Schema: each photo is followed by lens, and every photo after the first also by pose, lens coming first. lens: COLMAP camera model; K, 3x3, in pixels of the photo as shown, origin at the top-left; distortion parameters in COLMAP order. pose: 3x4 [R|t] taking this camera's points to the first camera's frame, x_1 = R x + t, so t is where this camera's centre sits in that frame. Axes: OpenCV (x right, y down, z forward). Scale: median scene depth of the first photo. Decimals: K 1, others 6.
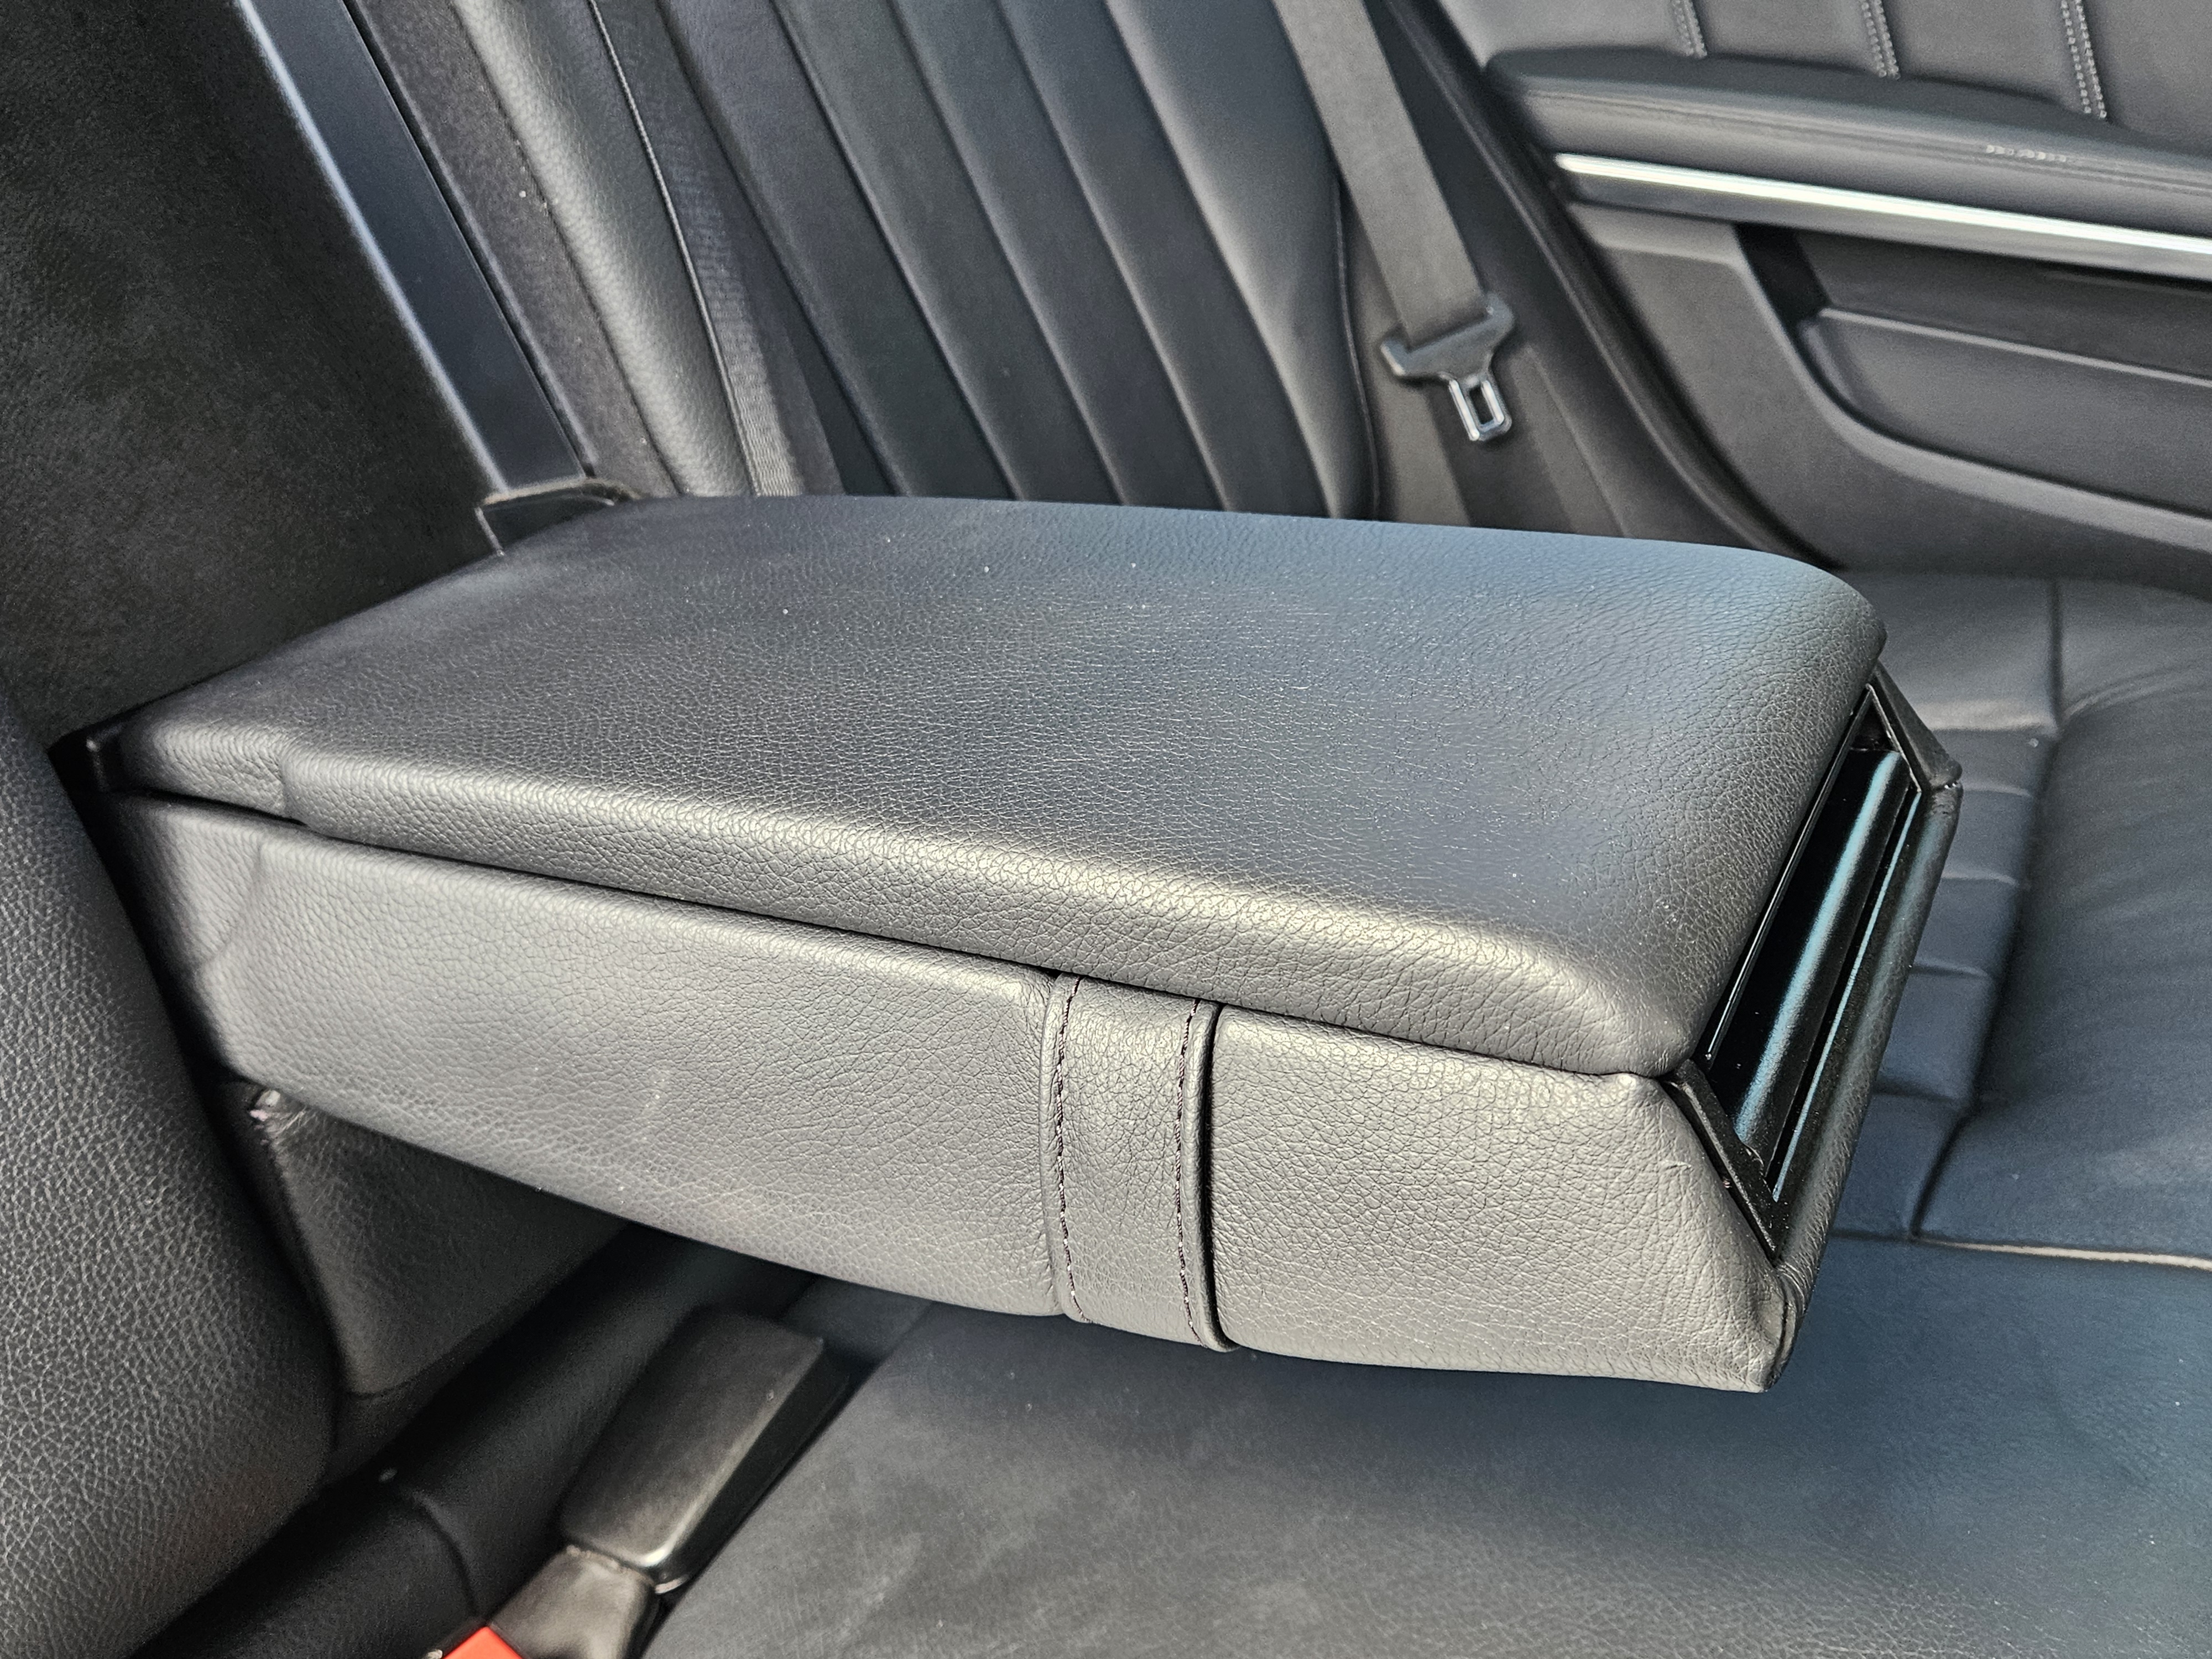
lens RADIAL K [[1938.2, 0, 1127.1], [0, 1938.2, 833.9], [0, 0, 1]] dist [0.072362, -0.073466]
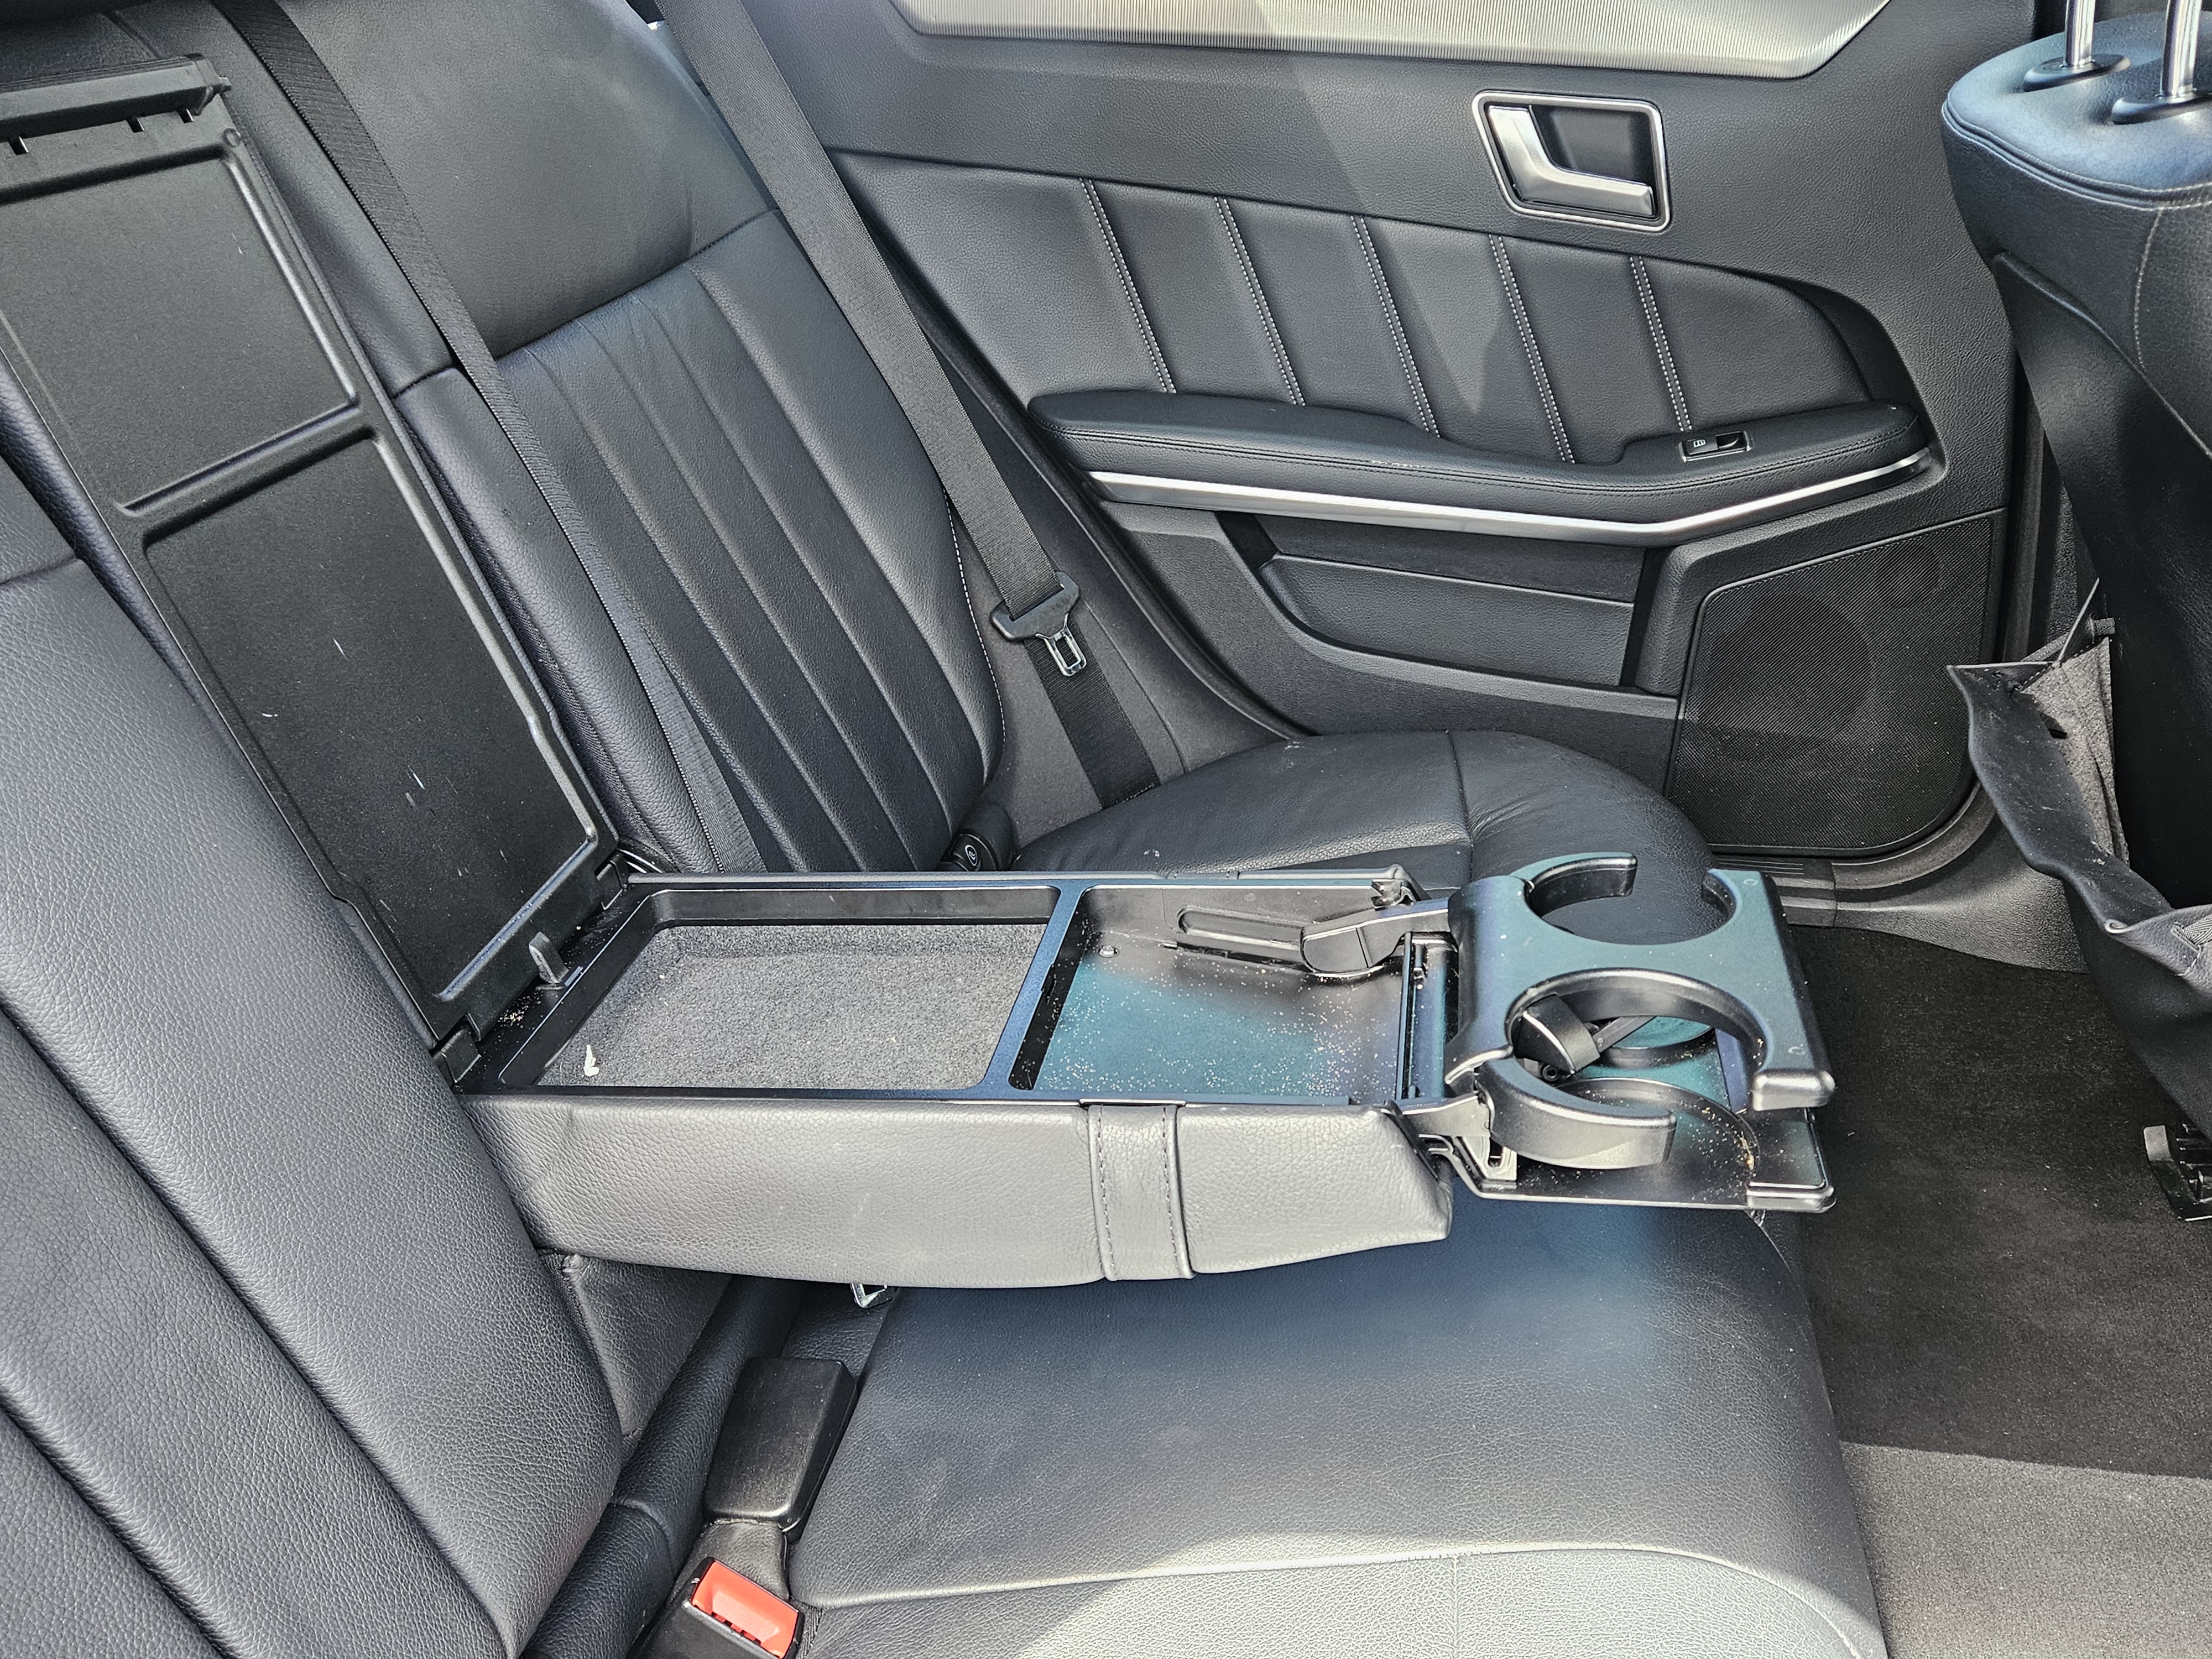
lens RADIAL K [[1938.2, 0, 1097.6], [0, 1938.2, 838.5], [0, 0, 1]] dist [0.072362, -0.073466]
pose [[0.953835, -0.129283, 0.271079, -0.200755], [0.138259, 0.990294, -0.014192, -0.065673], [-0.266613, 0.051016, 0.962452, -0.359299]]
